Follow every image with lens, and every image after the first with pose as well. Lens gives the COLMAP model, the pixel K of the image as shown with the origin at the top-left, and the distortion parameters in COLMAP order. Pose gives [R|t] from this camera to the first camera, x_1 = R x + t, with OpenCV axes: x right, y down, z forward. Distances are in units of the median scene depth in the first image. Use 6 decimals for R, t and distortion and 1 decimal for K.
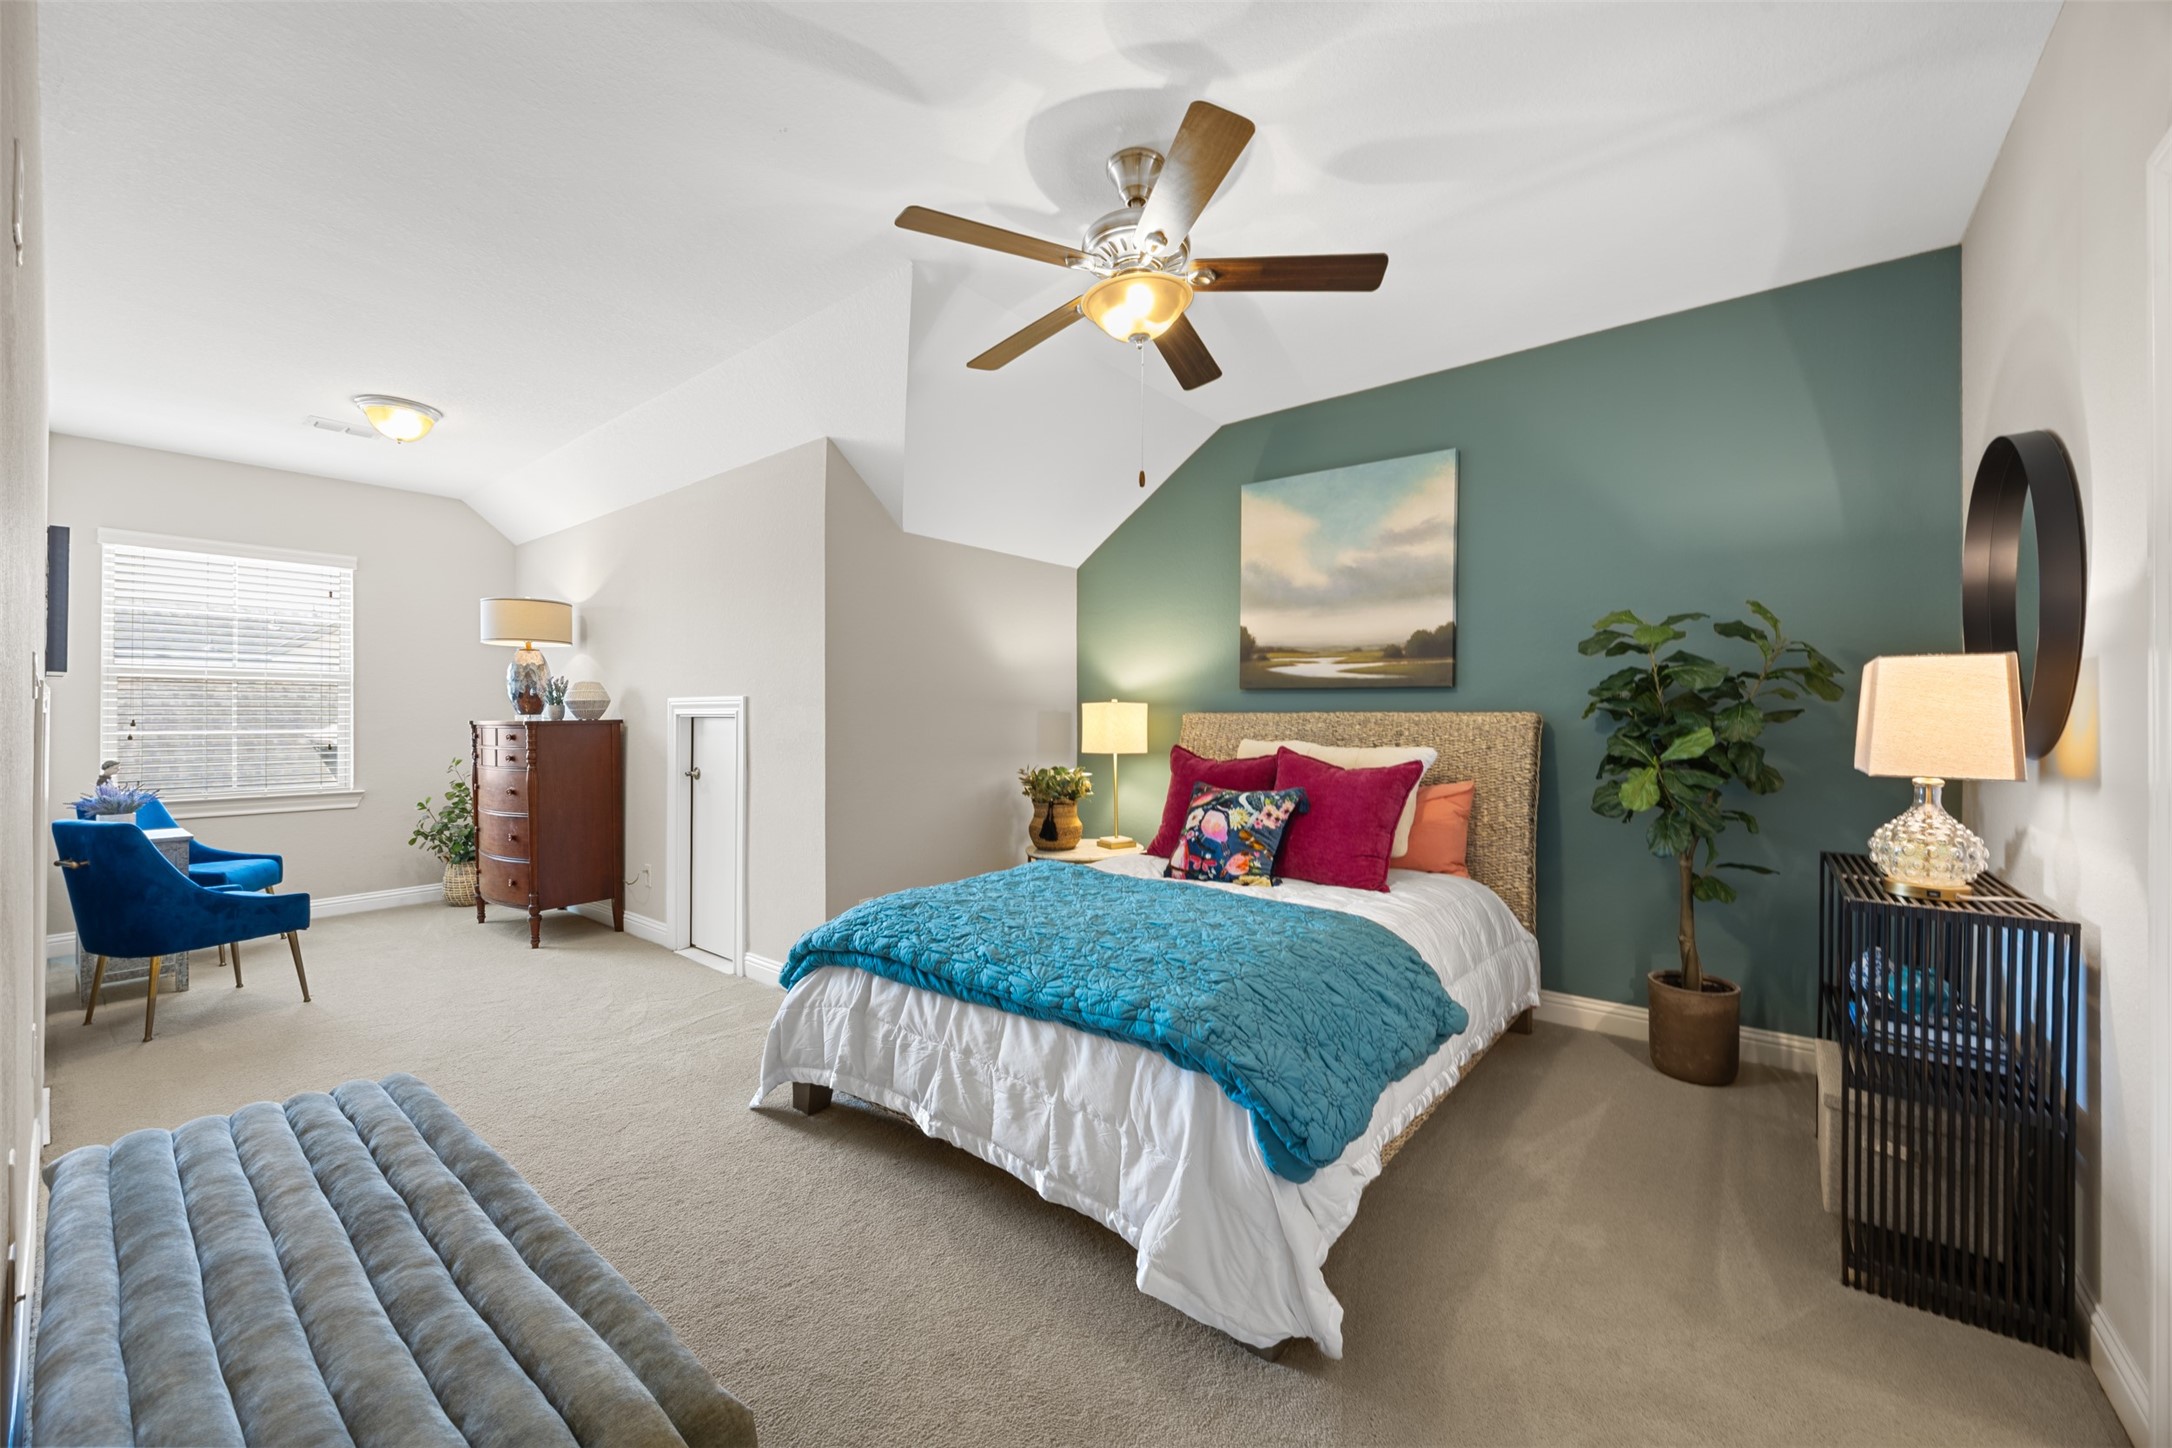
lens RADIAL K [[827.1, 0, 1086.7], [0, 827.1, 717.3], [0, 0, 1]] dist [0.000007, 0.000075]
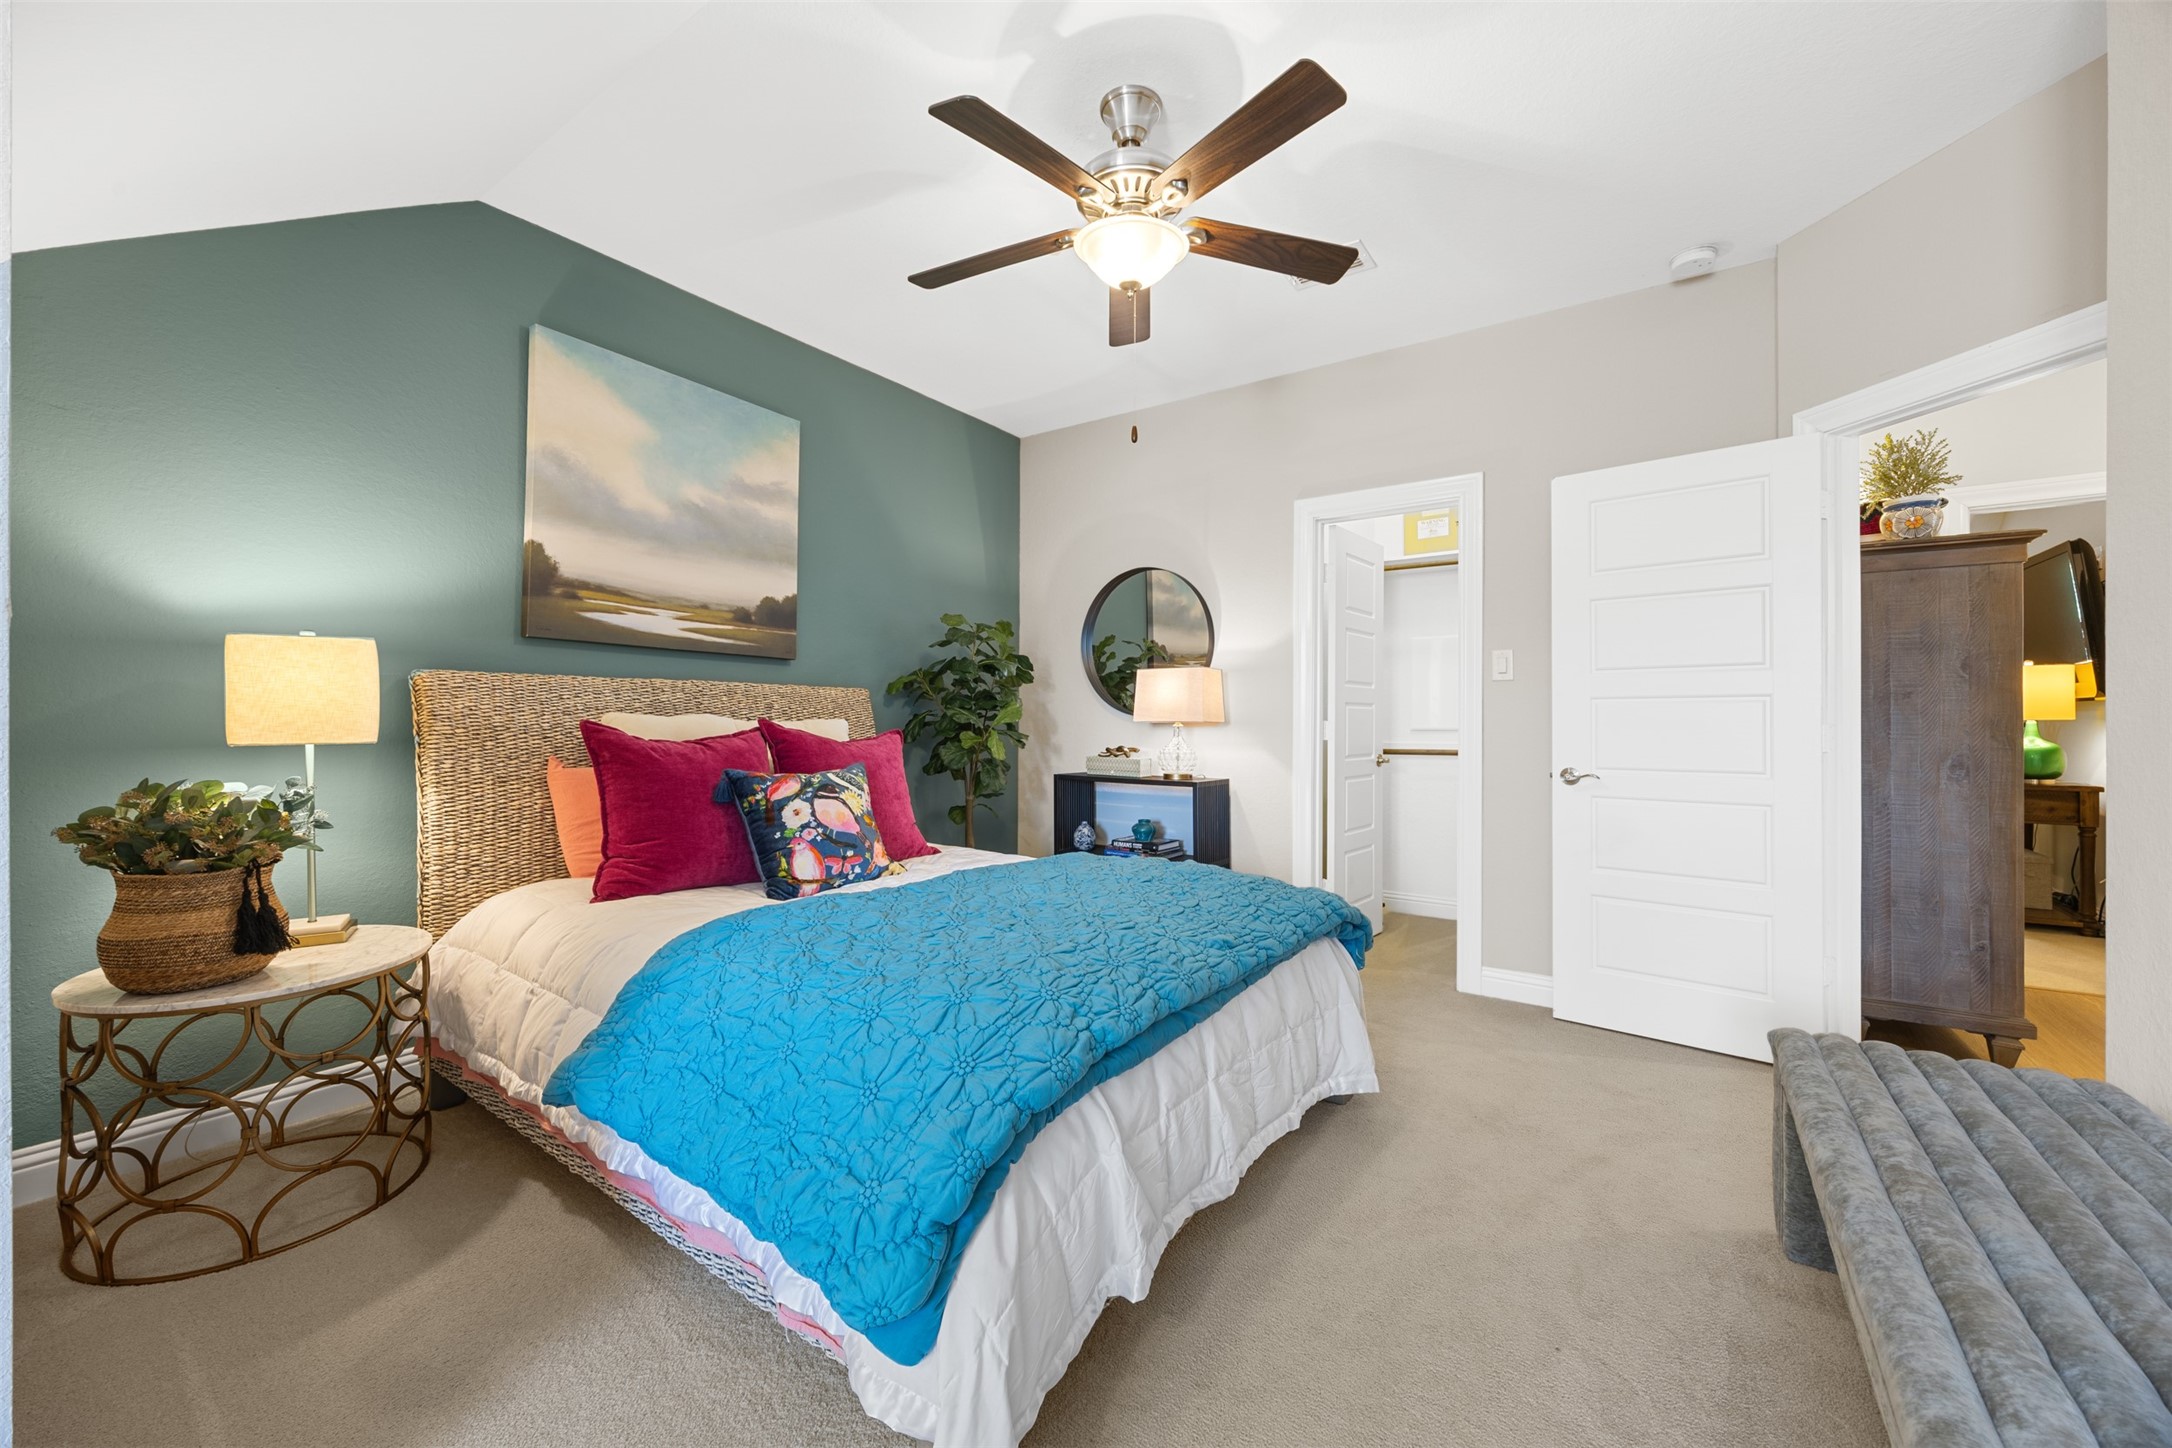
lens RADIAL K [[848.8, 0, 1086.0], [0, 848.8, 724.0], [0, 0, 1]] dist [0.000244, 0.000055]
pose [[-0.059459, -0.005635, 0.998215, -0.578643], [-0.010382, 0.999933, 0.005026, 0.030278], [-0.998177, -0.010064, -0.059514, 0.691537]]
